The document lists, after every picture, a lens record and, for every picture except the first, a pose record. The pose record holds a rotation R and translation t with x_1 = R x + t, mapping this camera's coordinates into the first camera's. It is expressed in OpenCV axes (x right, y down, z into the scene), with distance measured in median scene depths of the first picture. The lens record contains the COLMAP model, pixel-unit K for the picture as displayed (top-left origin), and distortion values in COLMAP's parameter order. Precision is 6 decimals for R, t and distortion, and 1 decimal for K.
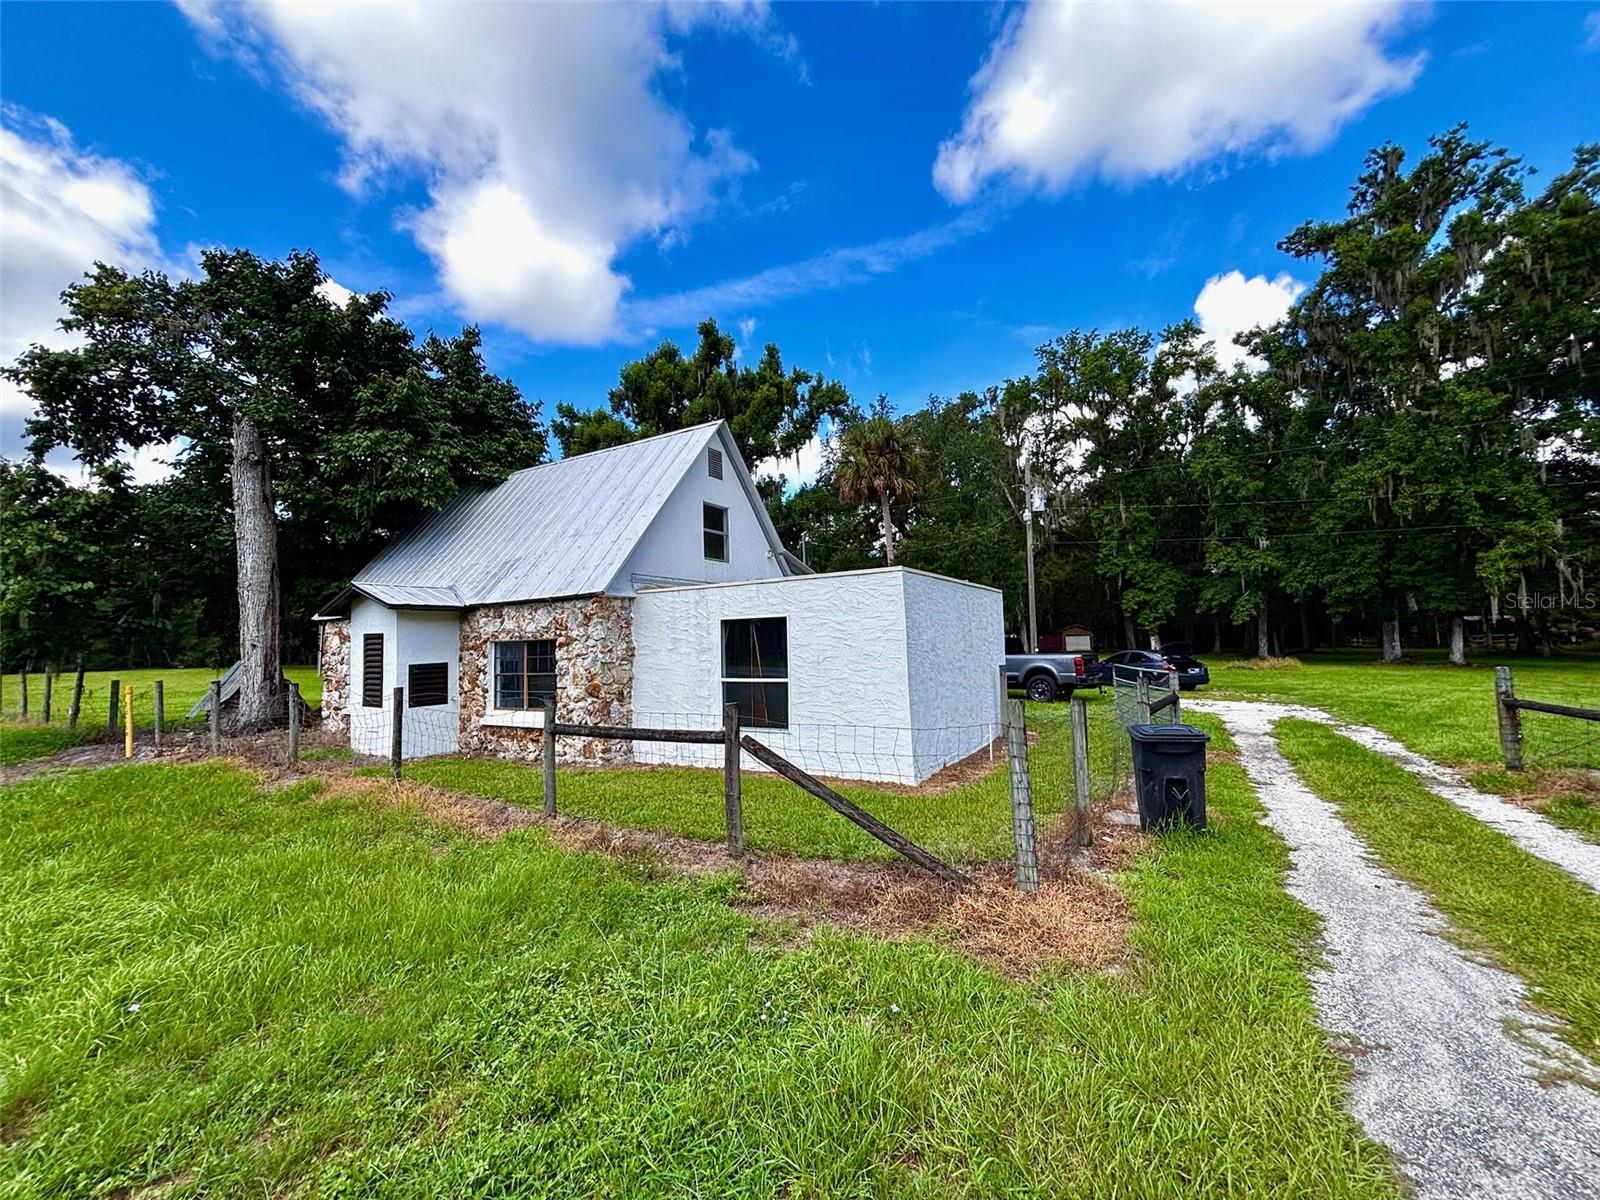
lens RADIAL K [[643.5, 0, 795.8], [0, 643.5, 601.3], [0, 0, 1]] dist [0.001840, 0.000994]
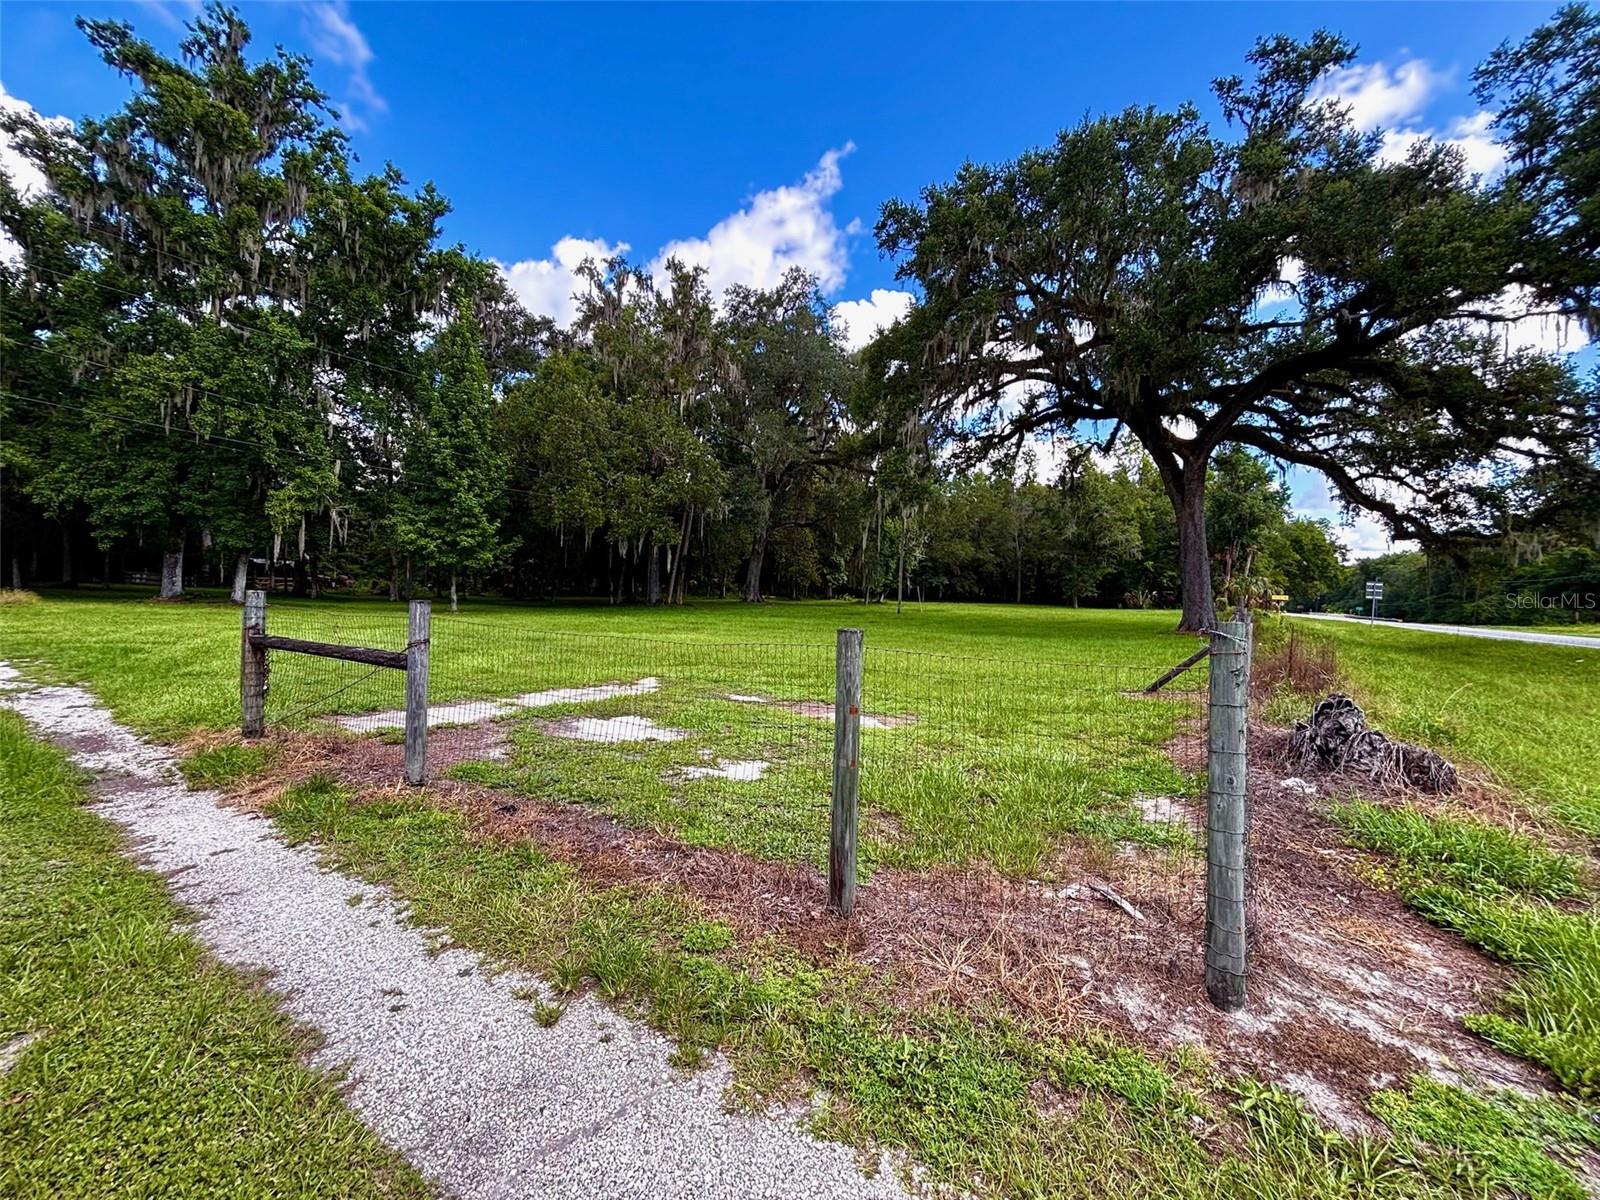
lens RADIAL K [[639.5, 0, 798.4], [0, 639.5, 600.7], [0, 0, 1]] dist [0.000951, -0.000265]
pose [[0.064279, 0.021219, 0.997706, 0.119475], [-0.108981, 0.993944, -0.014117, 0.015809], [-0.991963, -0.107824, 0.066202, 0.100523]]
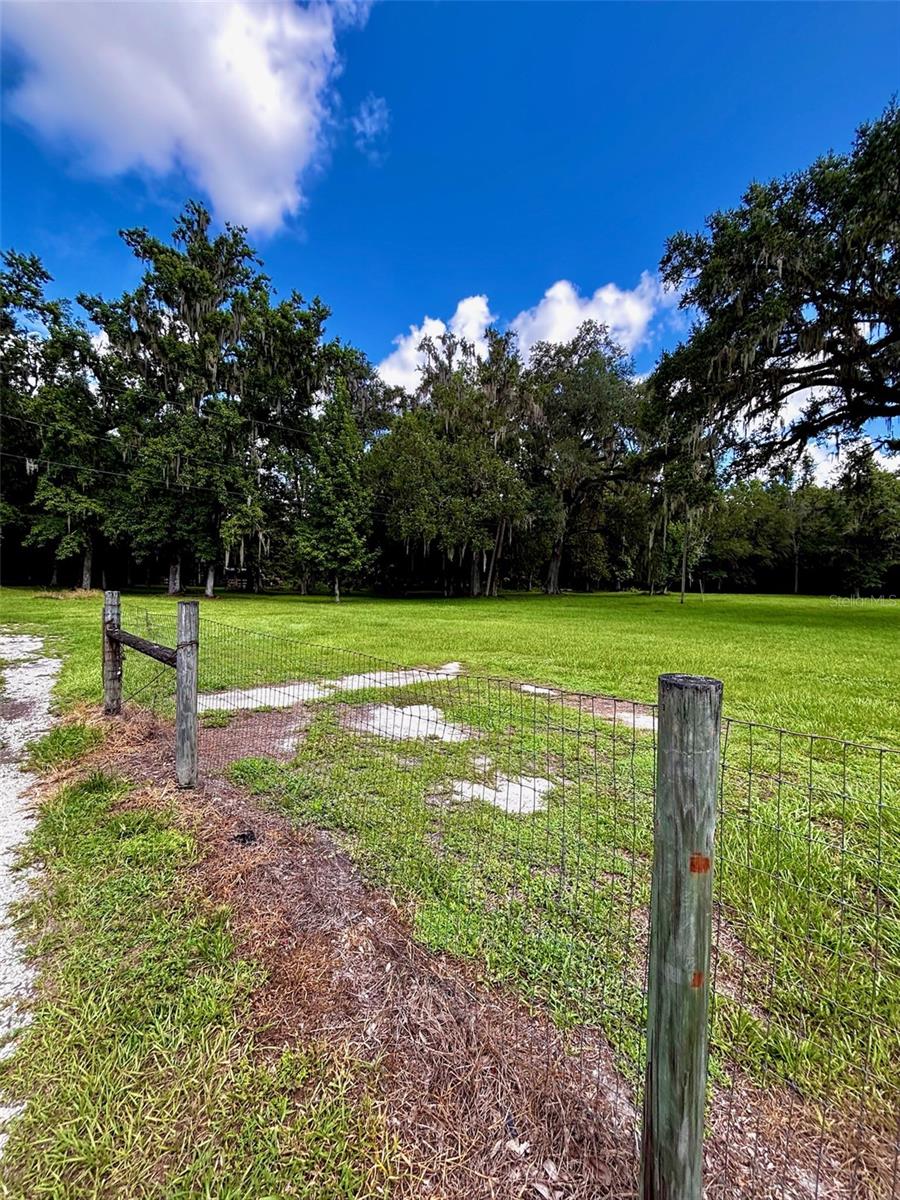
lens RADIAL K [[480.4, 0, 452.6], [0, 480.4, 598.1], [0, 0, 1]] dist [-0.002826, 0.000041]
pose [[0.339615, 0.009550, 0.940516, 0.178269], [-0.103165, 0.994294, 0.027156, 0.013236], [-0.934890, -0.106250, 0.338663, 0.103255]]
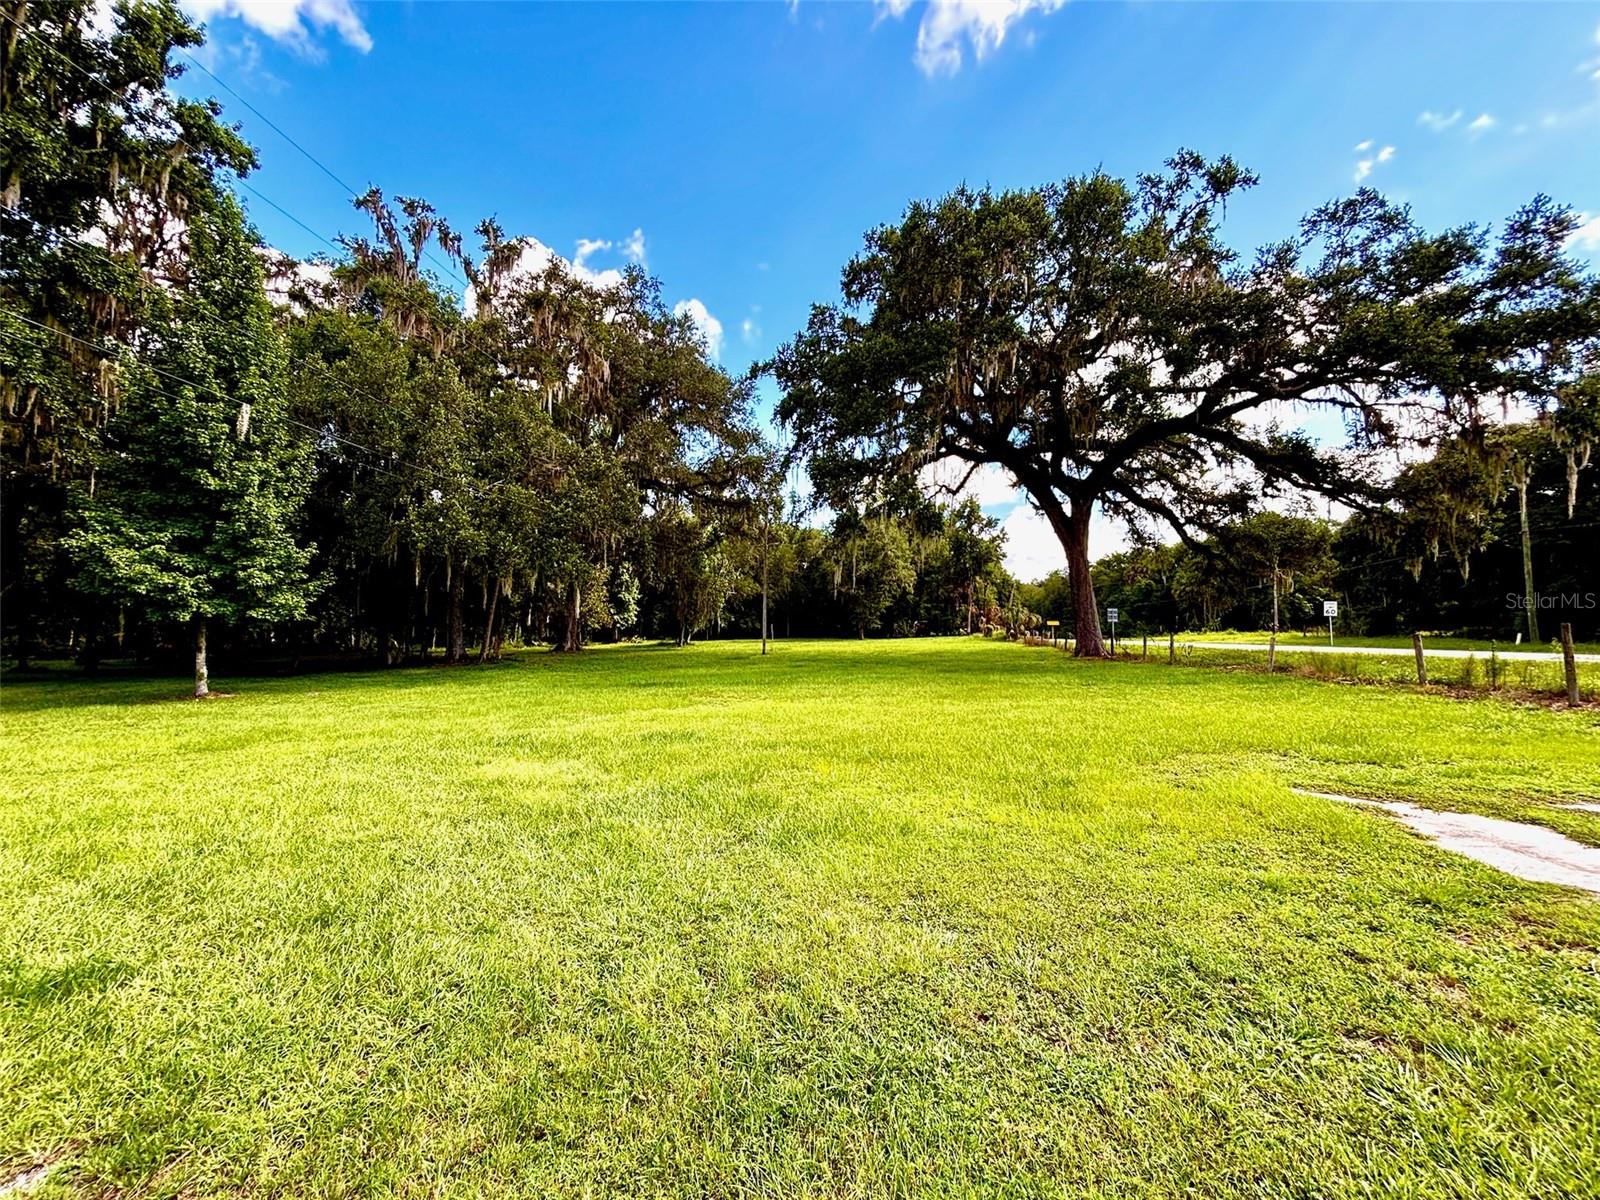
lens RADIAL K [[633.7, 0, 794.7], [0, 633.7, 600.5], [0, 0, 1]] dist [0.000312, 0.000332]
pose [[-0.387008, 0.081663, 0.918453, 0.322565], [-0.047293, 0.993002, -0.108219, 0.026779], [-0.920863, -0.085318, -0.380438, 0.419742]]
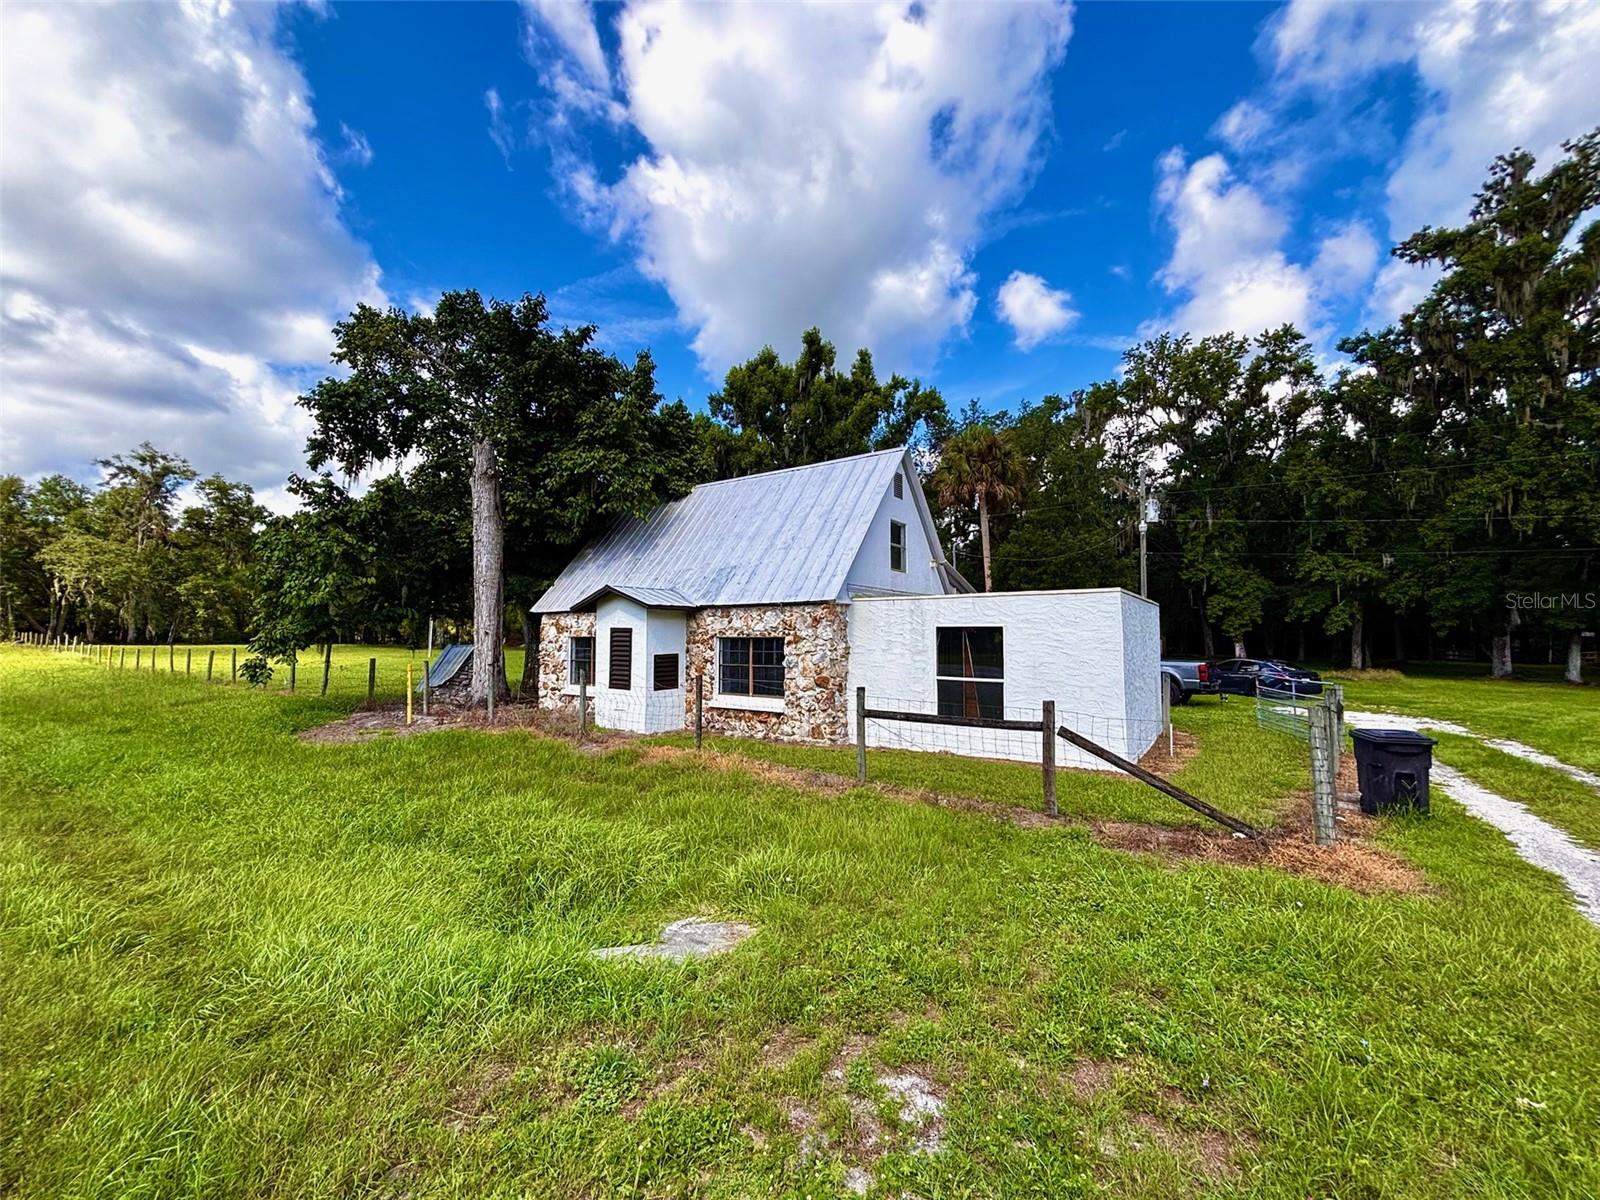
lens RADIAL K [[643.7, 0, 793.7], [0, 643.7, 600.7], [0, 0, 1]] dist [0.001578, -0.000321]
pose [[0.997219, 0.026408, -0.069692, -0.093290], [-0.025671, 0.999605, 0.011448, -0.007721], [0.069967, -0.009627, 0.997503, -0.059282]]
